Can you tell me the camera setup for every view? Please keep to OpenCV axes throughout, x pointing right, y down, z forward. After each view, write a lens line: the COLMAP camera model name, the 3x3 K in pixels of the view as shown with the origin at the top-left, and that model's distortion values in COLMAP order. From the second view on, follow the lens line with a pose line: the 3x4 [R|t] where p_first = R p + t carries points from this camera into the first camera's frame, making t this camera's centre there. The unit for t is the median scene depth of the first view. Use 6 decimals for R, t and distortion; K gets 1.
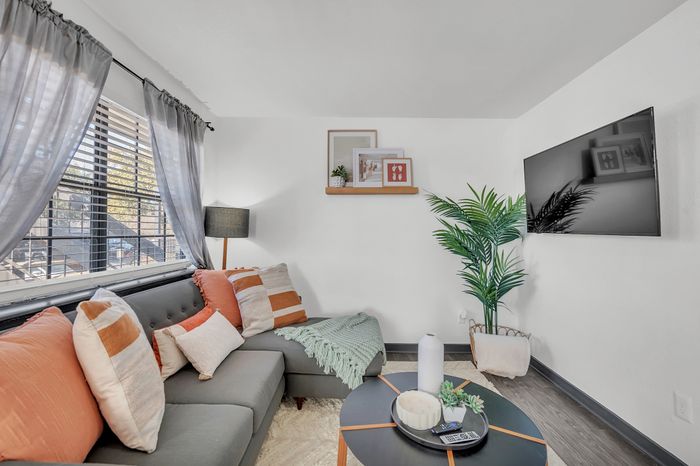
lens RADIAL K [[290.4, 0, 356.9], [0, 290.4, 230.7], [0, 0, 1]] dist [-0.015683, -0.000766]
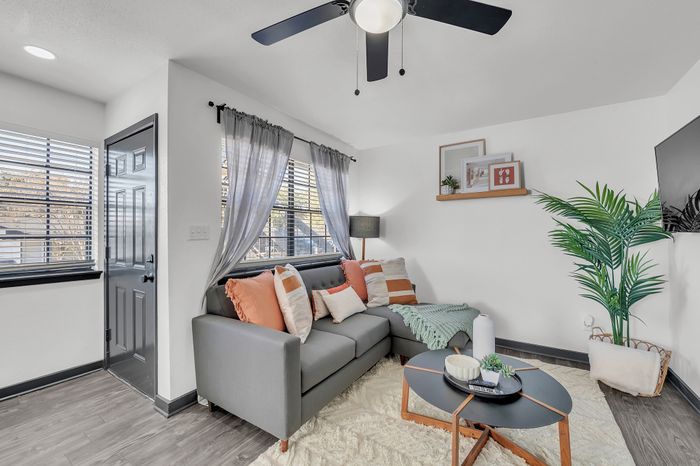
lens RADIAL K [[290.4, 0, 352.0], [0, 290.4, 230.4], [0, 0, 1]] dist [-0.015683, -0.000766]
pose [[0.836953, -0.013715, -0.547103, 0.308883], [0.009470, 0.999899, -0.010578, 0.003564], [0.547193, 0.003672, 0.836999, -0.226953]]
